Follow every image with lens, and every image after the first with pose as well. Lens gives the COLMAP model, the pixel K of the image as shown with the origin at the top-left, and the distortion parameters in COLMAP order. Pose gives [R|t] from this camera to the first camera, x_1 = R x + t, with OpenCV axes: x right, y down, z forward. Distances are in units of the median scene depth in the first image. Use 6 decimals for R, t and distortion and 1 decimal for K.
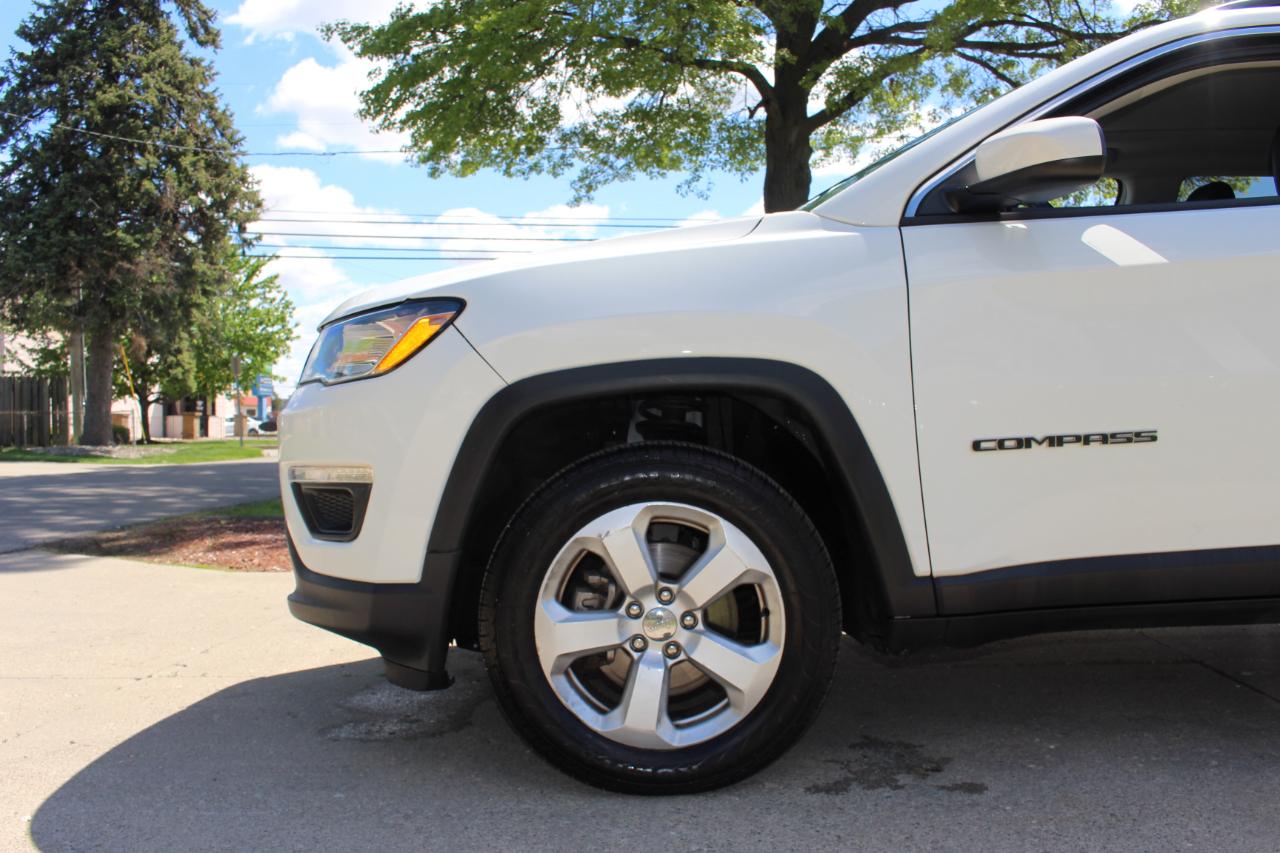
lens RADIAL K [[1053.4, 0, 611.4], [0, 1053.4, 446.6], [0, 0, 1]] dist [-0.140070, 0.065414]
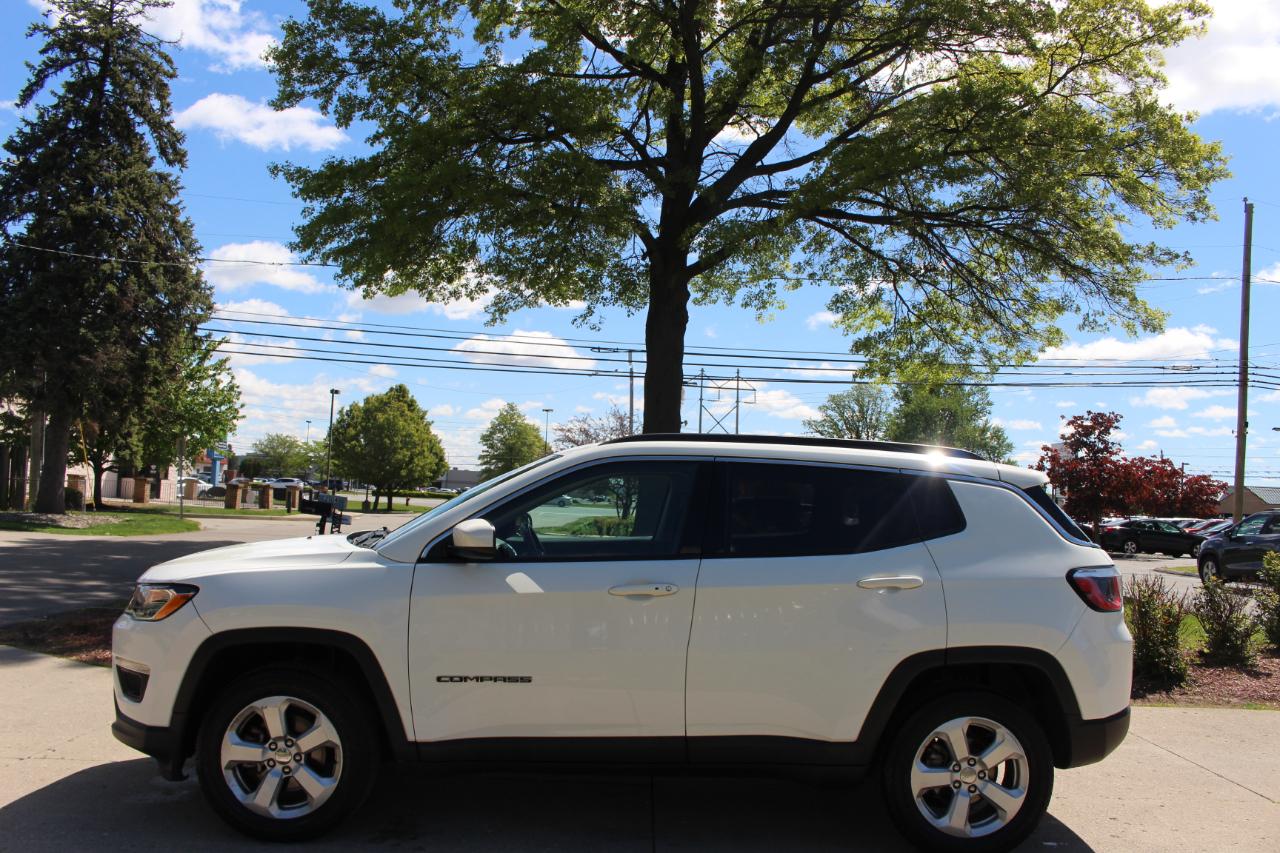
lens RADIAL K [[1053.4, 0, 644.8], [0, 1053.4, 421.3], [0, 0, 1]] dist [-0.140070, 0.065414]
pose [[0.997258, 0.052434, 0.052221, 0.084608], [-0.048343, 0.995878, -0.076742, -0.049664], [-0.056030, 0.074007, 0.995683, -0.145919]]
